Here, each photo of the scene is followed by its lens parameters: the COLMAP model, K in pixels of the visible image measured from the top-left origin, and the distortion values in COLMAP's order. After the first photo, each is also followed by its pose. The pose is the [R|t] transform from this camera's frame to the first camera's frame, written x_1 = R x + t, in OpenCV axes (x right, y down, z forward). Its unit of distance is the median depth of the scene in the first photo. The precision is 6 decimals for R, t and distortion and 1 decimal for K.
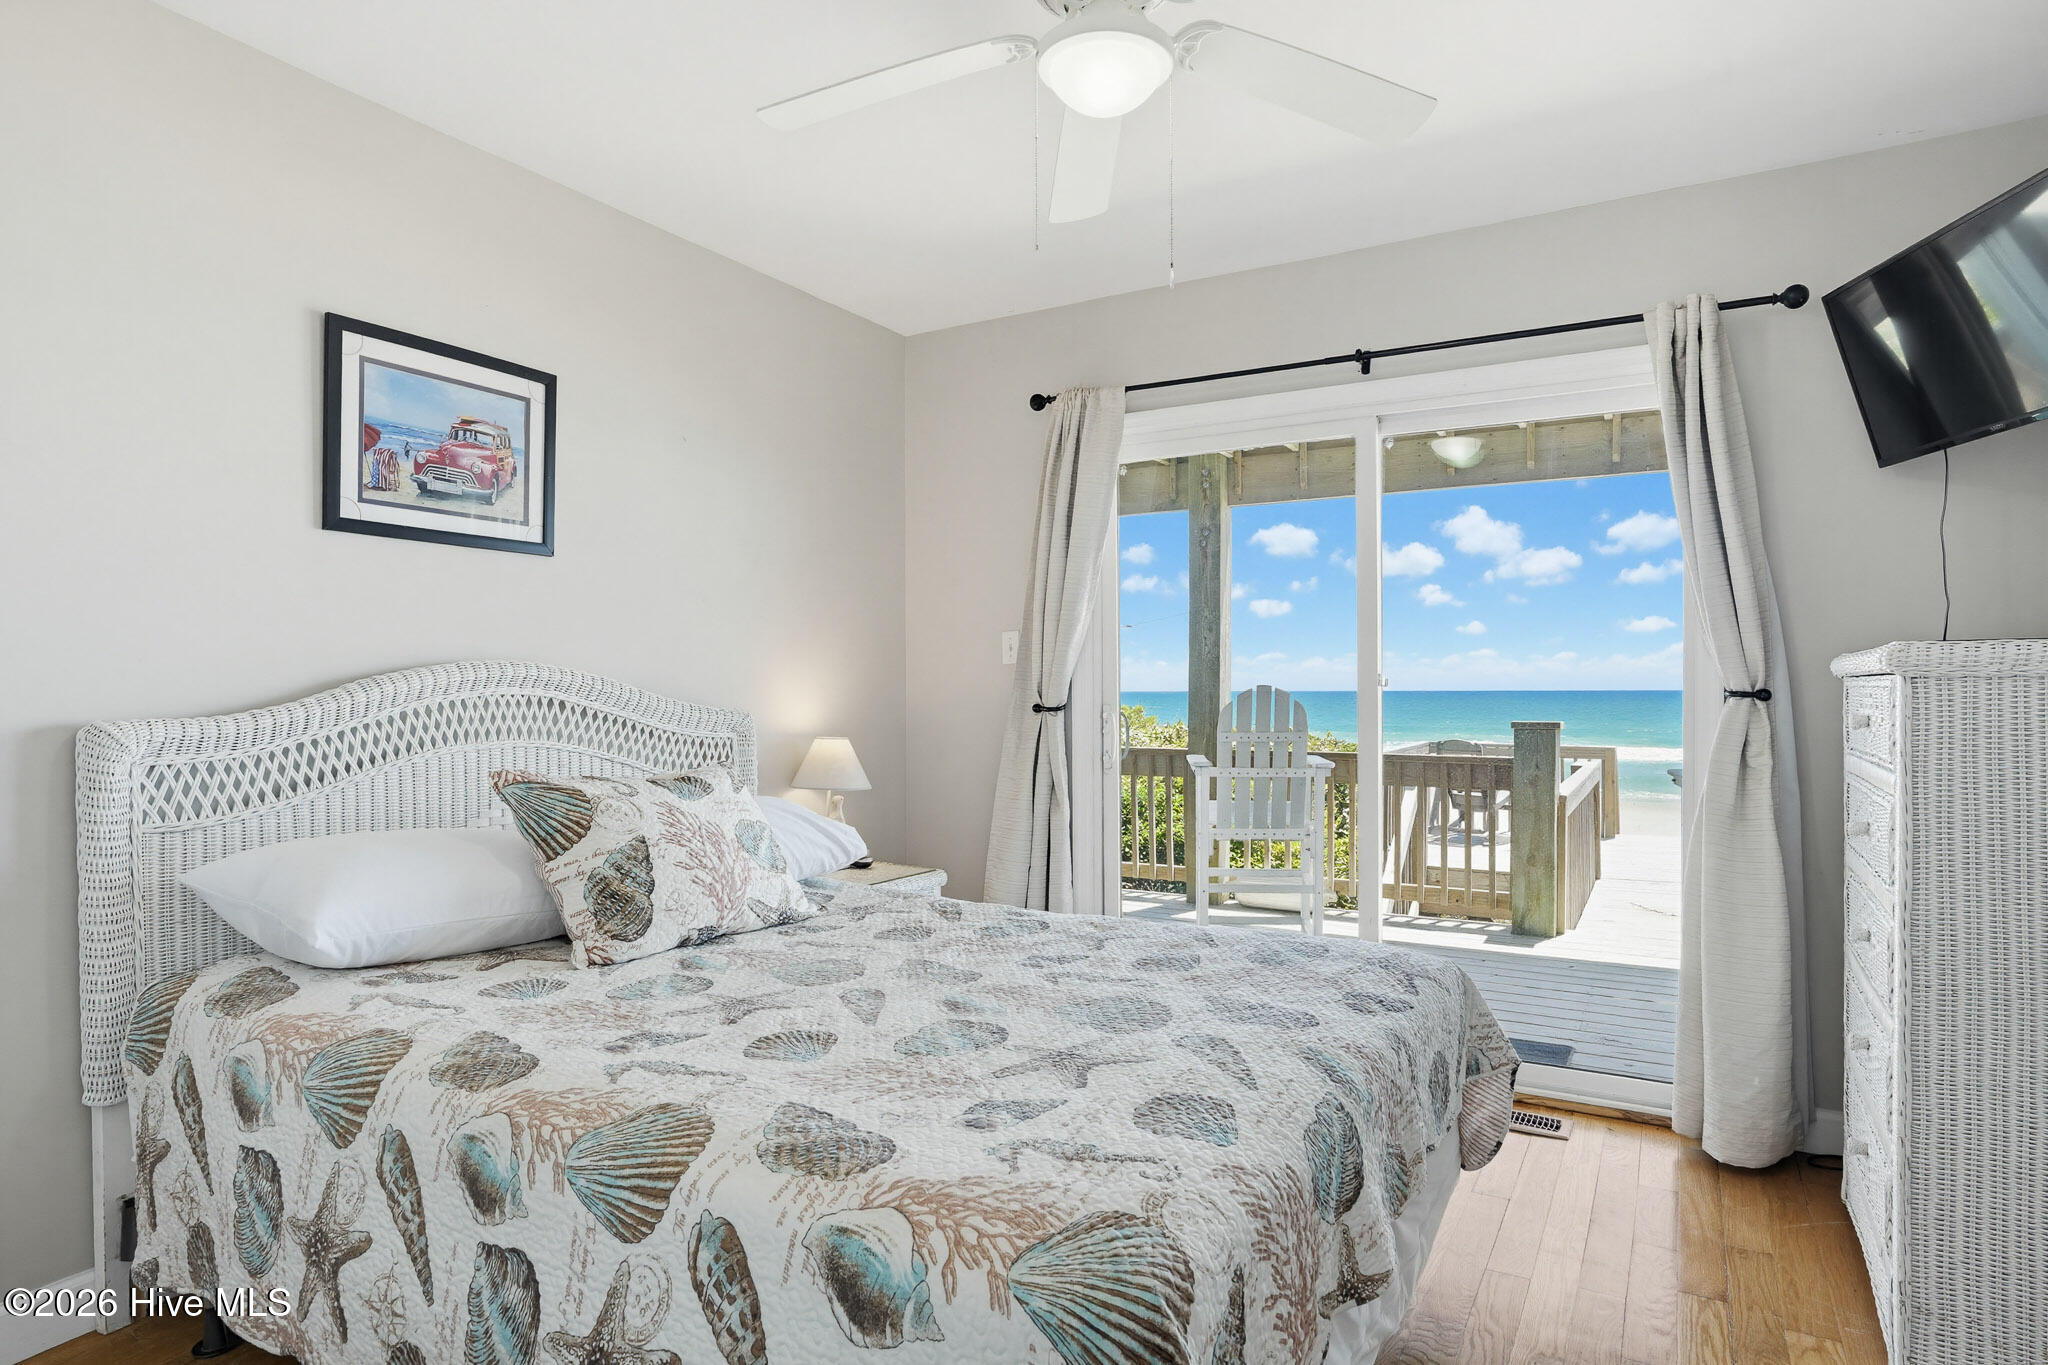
lens RADIAL K [[1123.9, 0, 1034.3], [0, 1123.9, 693.2], [0, 0, 1]] dist [-0.050984, 0.033459]
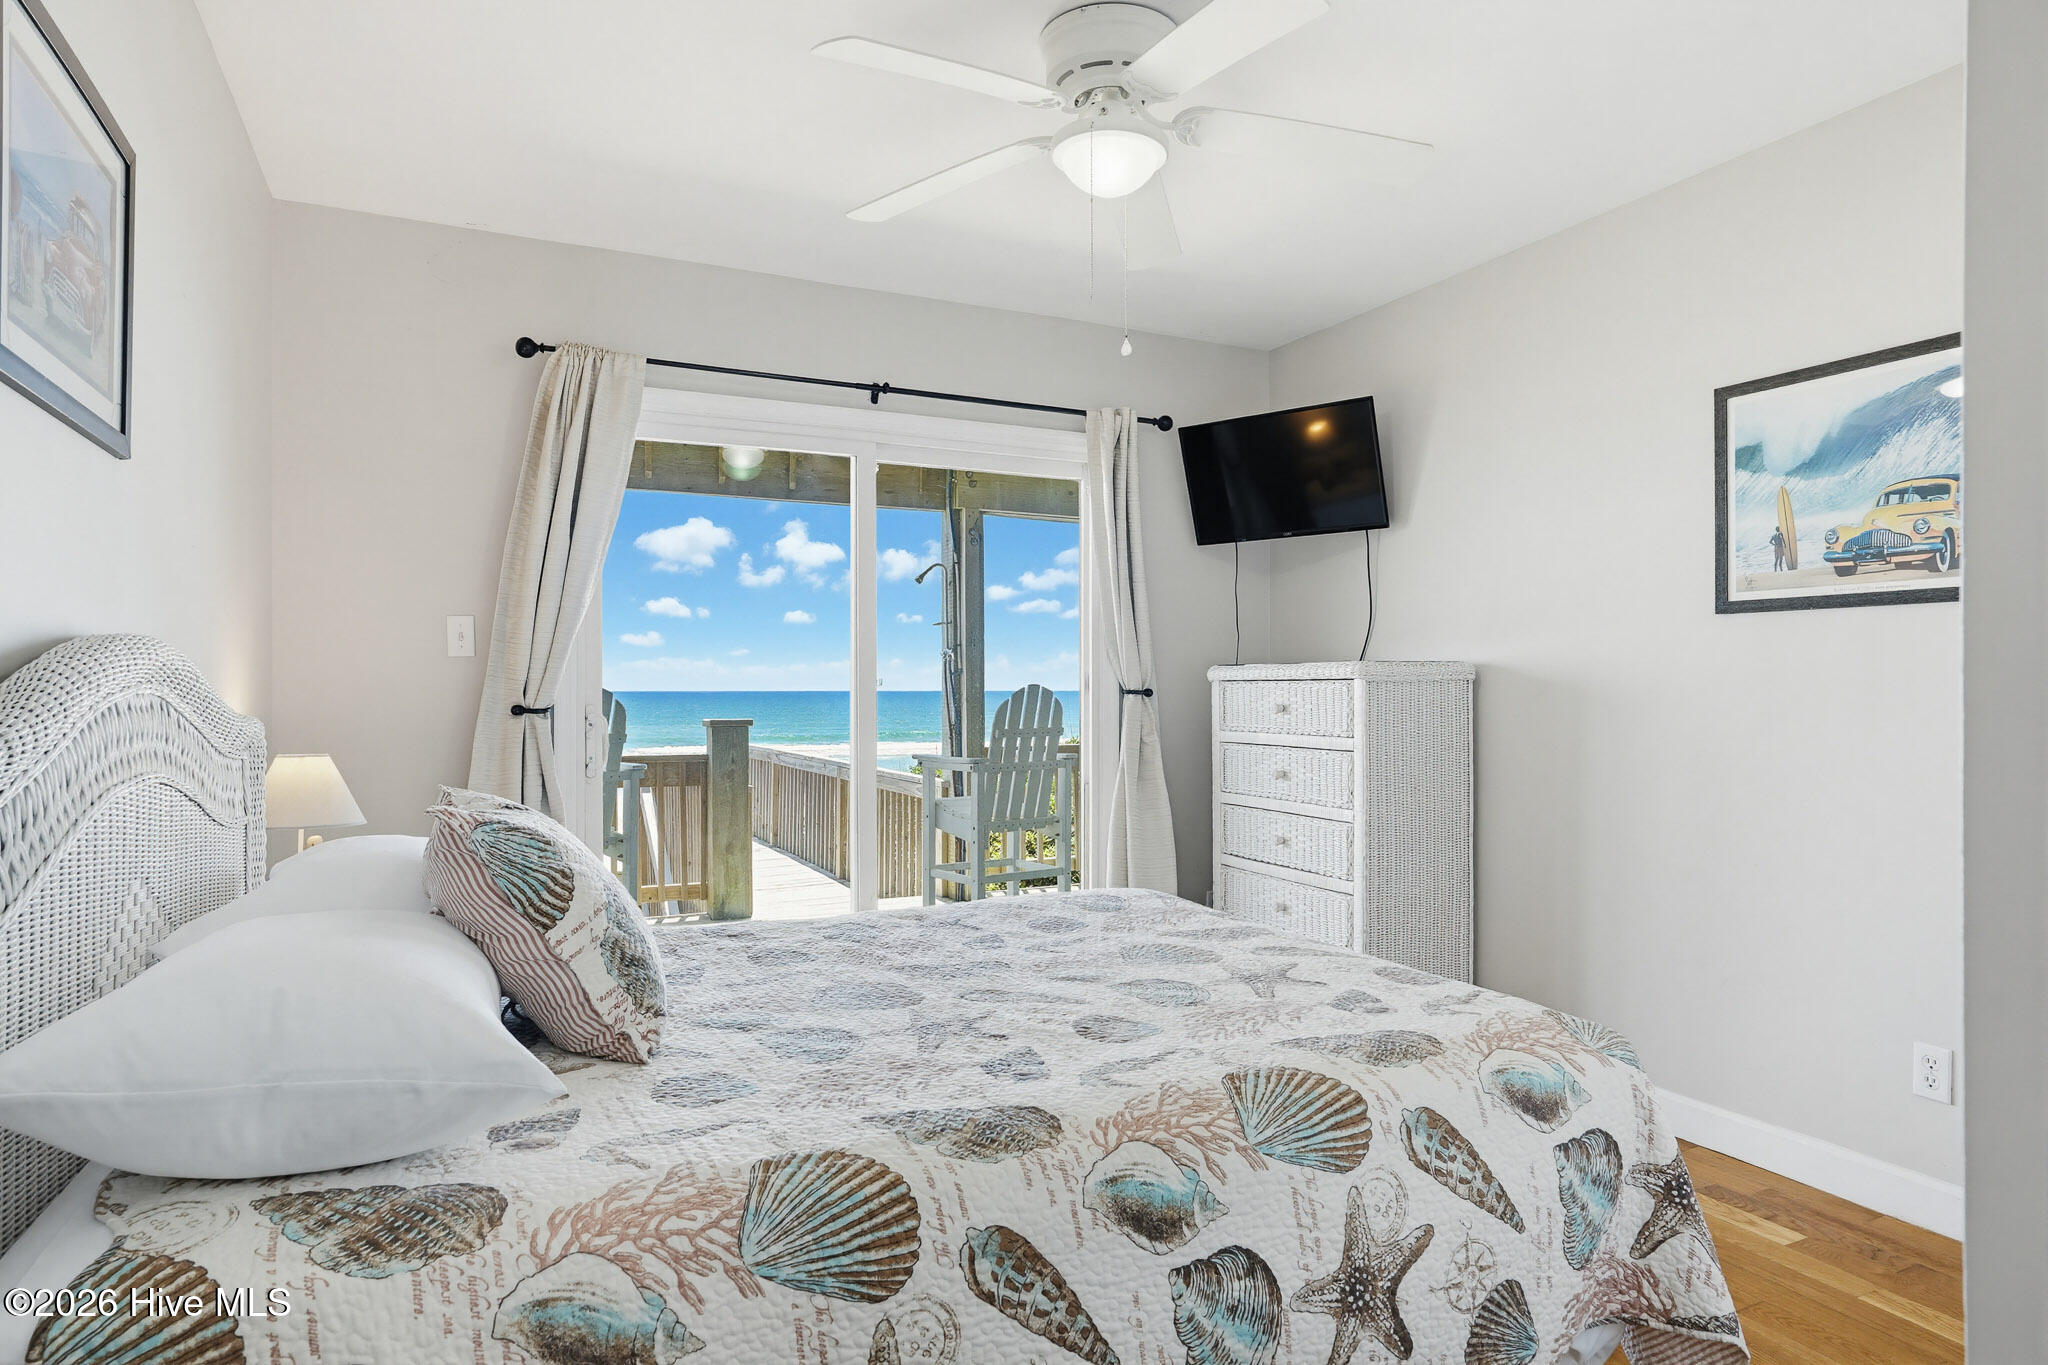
lens RADIAL K [[1173.3, 0, 1033.1], [0, 1173.3, 682.0], [0, 0, 1]] dist [-0.052231, 0.049113]
pose [[0.555382, 0.006950, 0.831566, -1.149489], [0.002072, 0.999950, -0.009741, 0.003549], [-0.831593, 0.007133, 0.555340, 0.449403]]
